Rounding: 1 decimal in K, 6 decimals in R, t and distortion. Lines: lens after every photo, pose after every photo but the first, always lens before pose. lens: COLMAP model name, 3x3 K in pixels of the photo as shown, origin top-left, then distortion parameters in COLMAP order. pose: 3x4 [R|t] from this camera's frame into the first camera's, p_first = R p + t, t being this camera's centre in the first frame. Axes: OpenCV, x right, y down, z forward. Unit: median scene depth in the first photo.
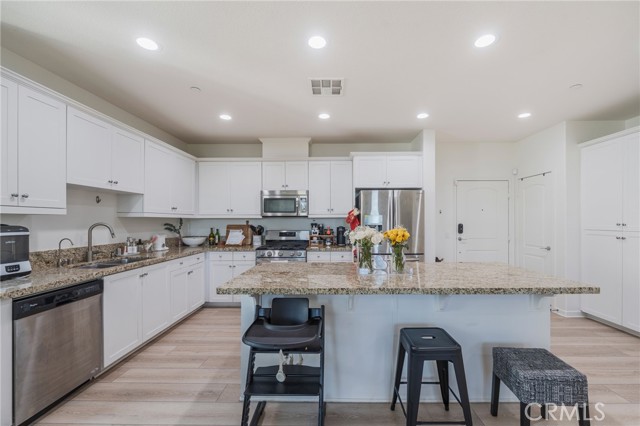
lens RADIAL K [[261.4, 0, 330.5], [0, 261.4, 221.4], [0, 0, 1]] dist [-0.003536, 0.000546]
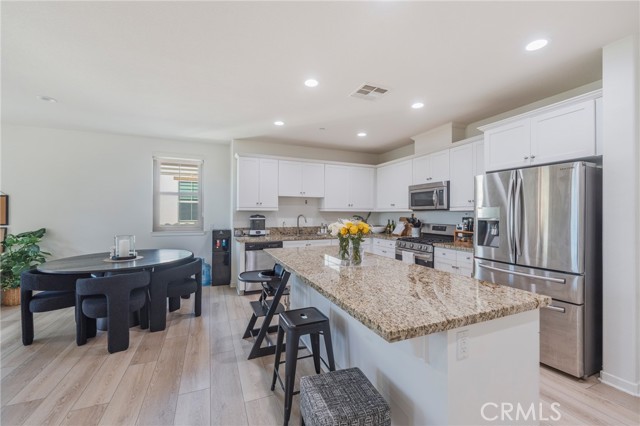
lens RADIAL K [[261.4, 0, 318.6], [0, 261.4, 211.3], [0, 0, 1]] dist [-0.003536, 0.000546]
pose [[0.390287, -0.003253, -0.920687, 0.572623], [-0.006143, 0.999962, -0.006137, -0.004236], [0.920673, 0.008051, 0.390252, 0.237378]]
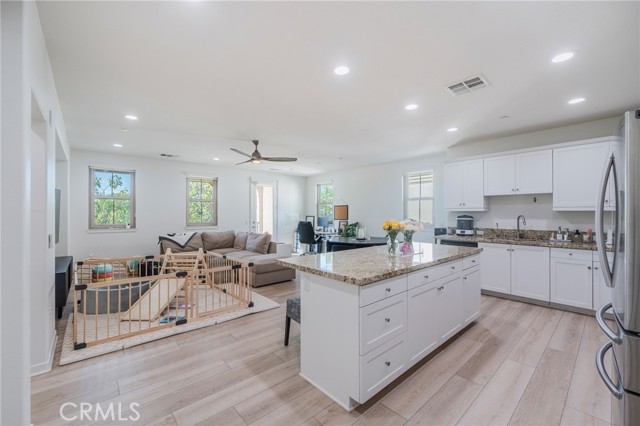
lens RADIAL K [[261.4, 0, 318.9], [0, 261.4, 212.5], [0, 0, 1]] dist [-0.003536, 0.000546]
pose [[-0.747445, 0.000606, -0.664323, 0.703020], [0.000708, 1.000000, 0.000116, -0.007231], [0.664323, -0.000384, -0.747446, 0.869785]]
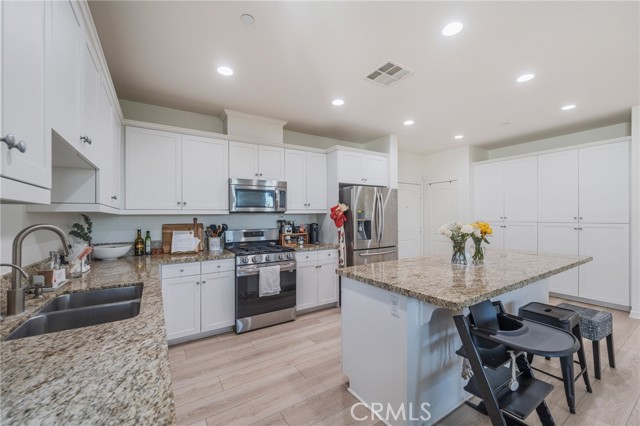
lens RADIAL K [[261.4, 0, 323.6], [0, 261.4, 216.0], [0, 0, 1]] dist [-0.003536, 0.000546]
pose [[0.834354, -0.005650, 0.551199, -0.456324], [0.010096, 0.999936, -0.005032, -0.000484], [-0.551136, 0.009763, 0.834358, 0.213471]]
